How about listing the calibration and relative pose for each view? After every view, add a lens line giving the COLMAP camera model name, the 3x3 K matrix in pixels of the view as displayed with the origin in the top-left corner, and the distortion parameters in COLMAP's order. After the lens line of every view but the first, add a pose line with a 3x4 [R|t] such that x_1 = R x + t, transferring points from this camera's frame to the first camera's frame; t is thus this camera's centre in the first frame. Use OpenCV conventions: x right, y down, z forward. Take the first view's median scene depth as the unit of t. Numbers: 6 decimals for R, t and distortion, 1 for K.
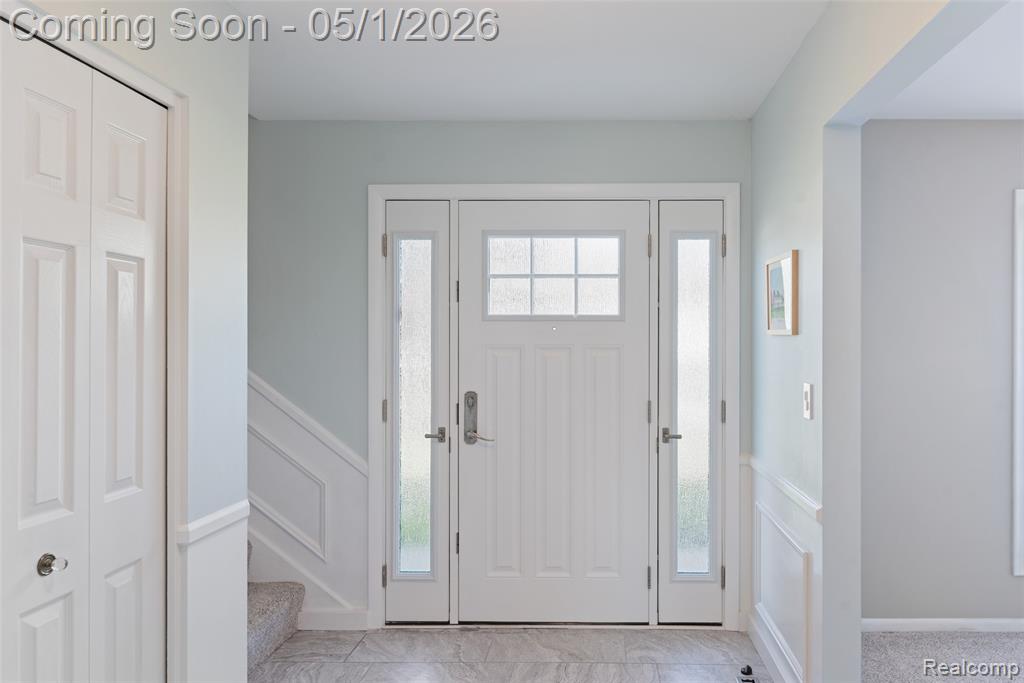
lens RADIAL K [[686.3, 0, 574.8], [0, 686.3, 348.3], [0, 0, 1]] dist [-0.004924, 0.001350]
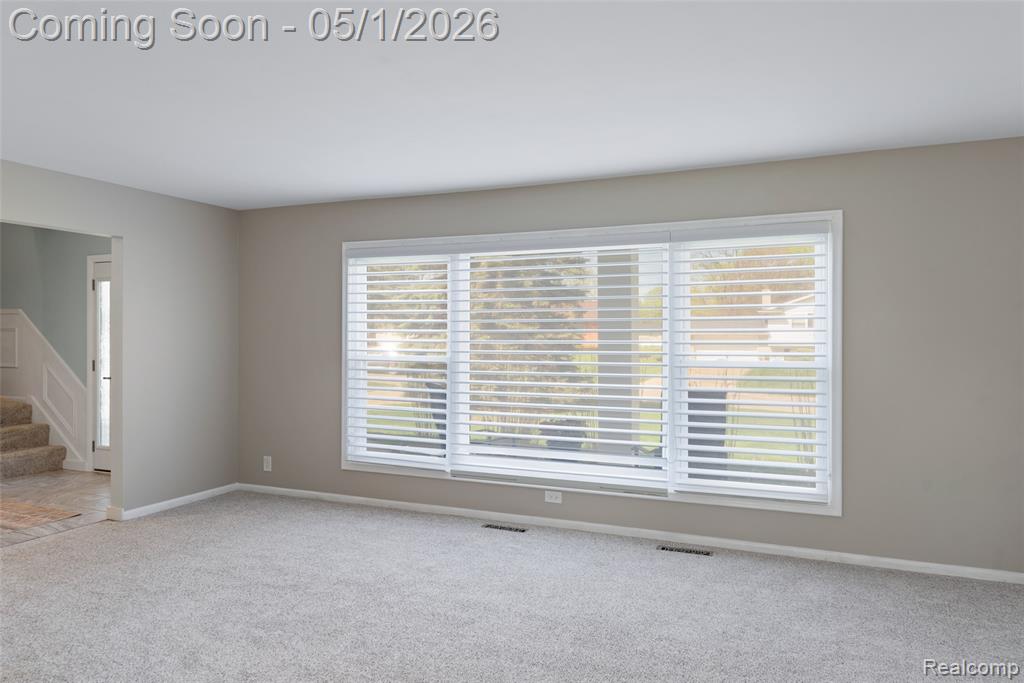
lens RADIAL K [[686.3, 0, 516.4], [0, 686.3, 337.3], [0, 0, 1]] dist [-0.004924, 0.001350]
pose [[0.922811, 0.003593, -0.385237, 1.658360], [-0.005128, 0.999982, -0.002957, 0.007001], [0.385219, 0.004704, 0.922813, -0.395916]]
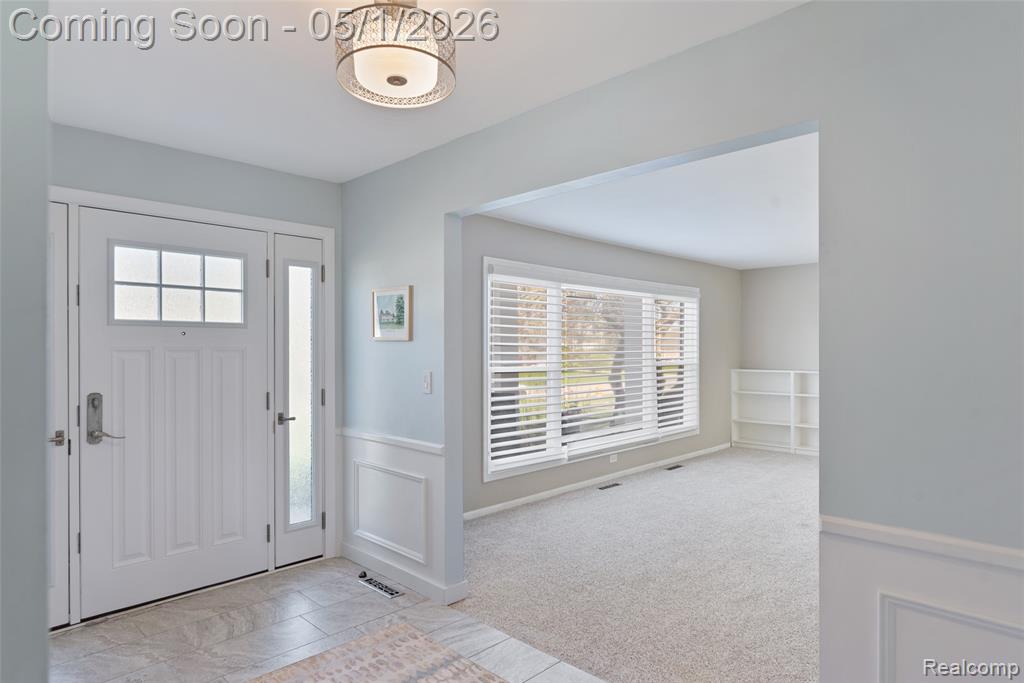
lens RADIAL K [[597.2, 0, 516.8], [0, 597.2, 346.4], [0, 0, 1]] dist [-0.007102, 0.000008]
pose [[0.684270, 0.000405, 0.729229, -0.374589], [0.001950, 0.999995, -0.002385, -0.003828], [-0.729226, 0.003054, 0.684266, -0.076785]]
